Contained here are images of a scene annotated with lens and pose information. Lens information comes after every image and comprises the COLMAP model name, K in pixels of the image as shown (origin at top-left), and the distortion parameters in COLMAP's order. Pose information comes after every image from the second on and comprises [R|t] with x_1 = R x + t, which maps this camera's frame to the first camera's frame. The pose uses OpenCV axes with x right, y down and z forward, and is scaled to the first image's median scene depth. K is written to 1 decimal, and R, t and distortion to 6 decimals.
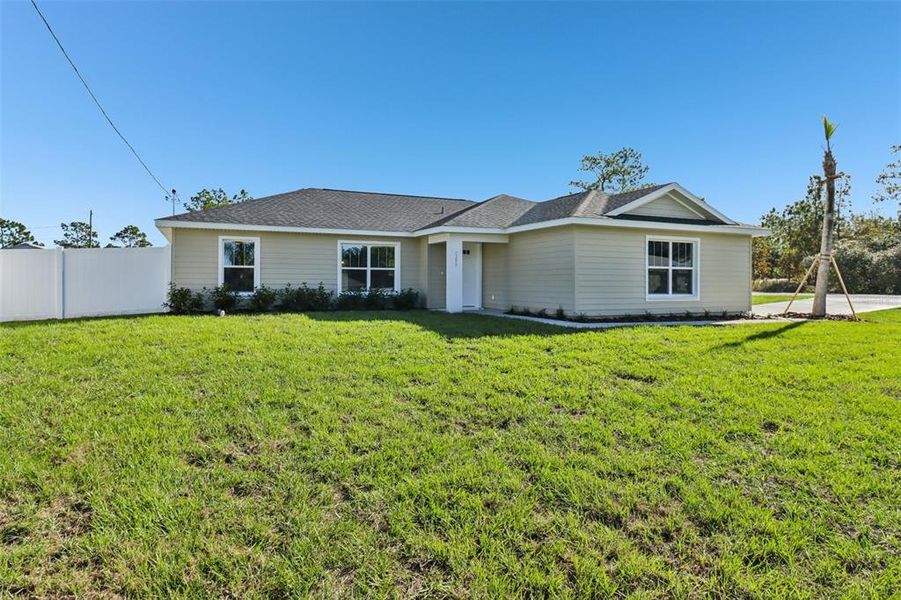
lens RADIAL K [[532.9, 0, 451.7], [0, 532.9, 294.7], [0, 0, 1]] dist [0.000612, -0.004009]
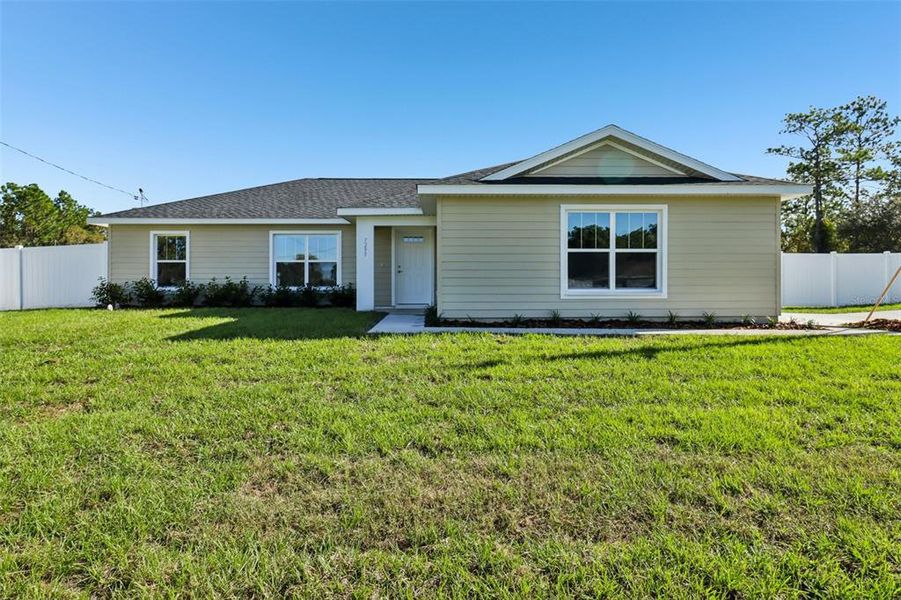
lens RADIAL K [[558.2, 0, 447.5], [0, 558.2, 291.2], [0, 0, 1]] dist [-0.007479, 0.001981]
pose [[0.919128, 0.001490, -0.393956, 0.470527], [-0.002337, 0.999996, -0.001670, 0.003886], [0.393952, 0.002456, 0.919128, 0.239228]]
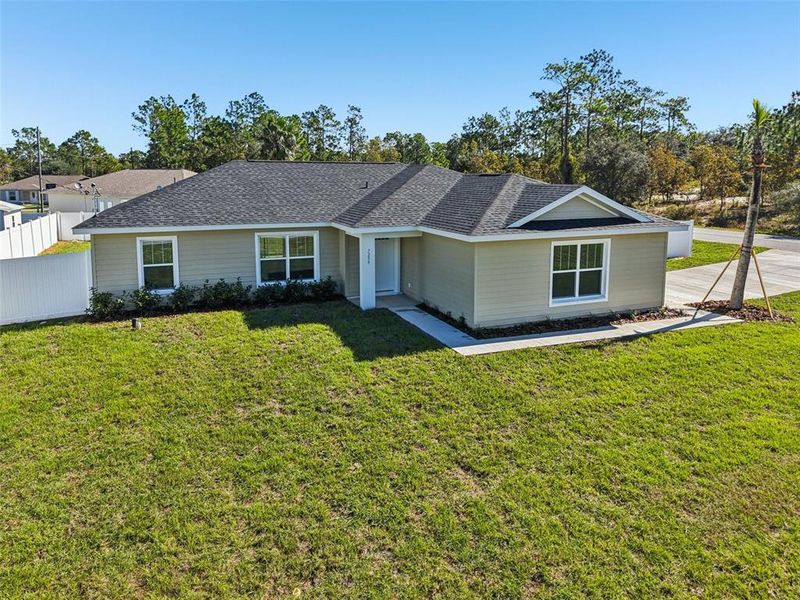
lens RADIAL K [[550.9, 0, 397.3], [0, 550.9, 254.7], [0, 0, 1]] dist [0.035711, -0.045936]
pose [[0.999153, 0.001253, -0.041139, 0.106280], [0.003705, 0.992739, 0.120232, -0.195328], [0.040991, -0.120283, 0.991893, -0.044379]]
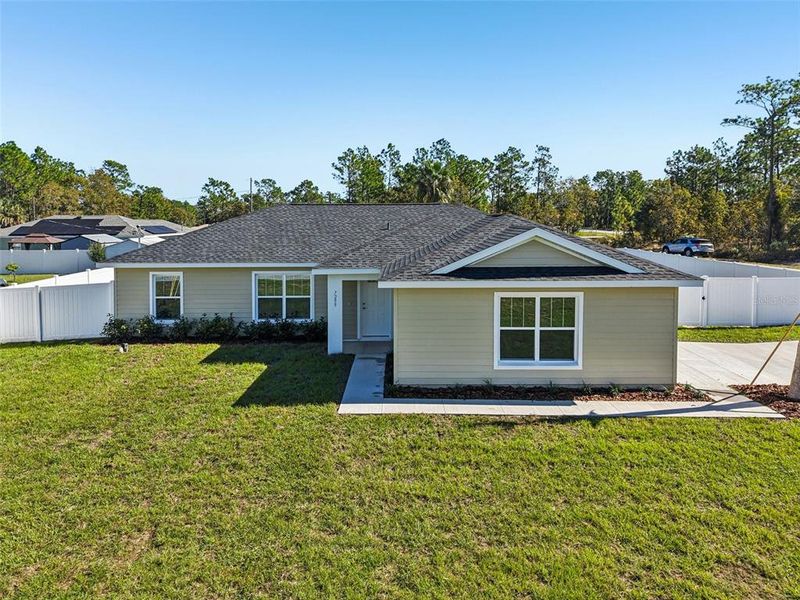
lens RADIAL K [[550.9, 0, 397.6], [0, 550.9, 252.7], [0, 0, 1]] dist [0.035711, -0.045936]
pose [[0.908167, 0.016510, -0.418283, 0.540251], [0.000900, 0.999143, 0.041390, -0.194519], [0.418608, -0.037965, 0.907373, 0.116084]]
